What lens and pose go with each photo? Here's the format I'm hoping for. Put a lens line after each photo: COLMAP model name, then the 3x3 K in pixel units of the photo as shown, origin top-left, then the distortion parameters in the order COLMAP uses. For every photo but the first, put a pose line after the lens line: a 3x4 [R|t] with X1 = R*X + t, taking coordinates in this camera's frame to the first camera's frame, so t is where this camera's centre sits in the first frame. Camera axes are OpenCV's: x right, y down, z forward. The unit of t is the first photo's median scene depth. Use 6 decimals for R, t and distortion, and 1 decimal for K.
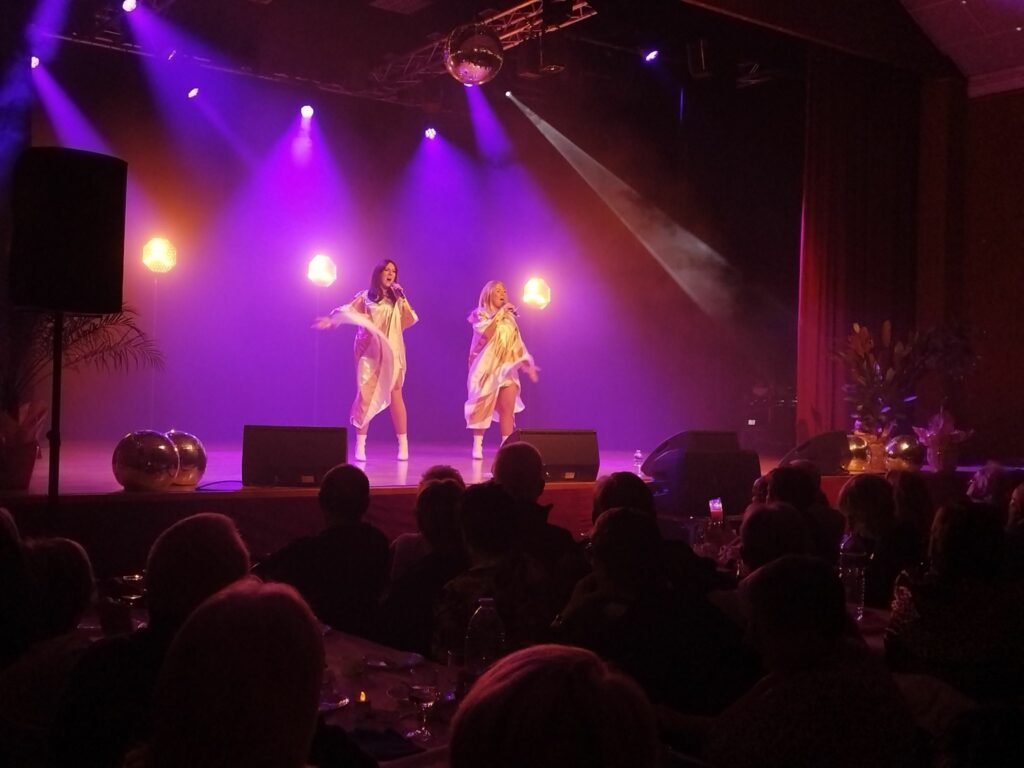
lens RADIAL K [[1190.6, 0, 510.7], [0, 1190.6, 388.9], [0, 0, 1]] dist [0.007421, -0.002018]
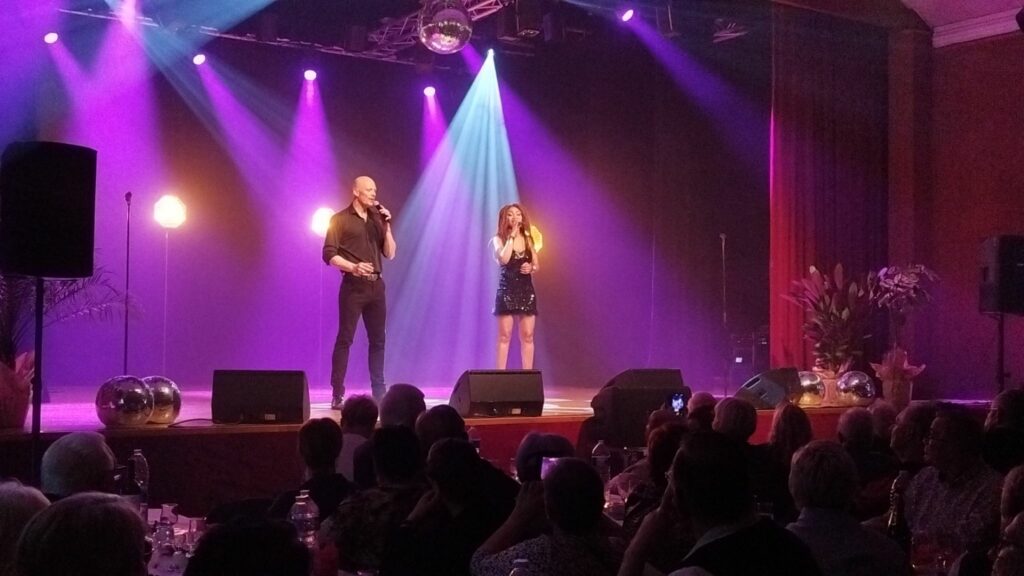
lens RADIAL K [[1209.7, 0, 512.0], [0, 1209.7, 288.0], [0, 0, 1]] dist [0.019788, -0.026352]
pose [[0.999145, -0.016276, -0.038015, 0.063515], [0.014963, 0.999291, -0.034558, -0.002134], [0.038551, 0.033959, 0.998679, -0.087798]]
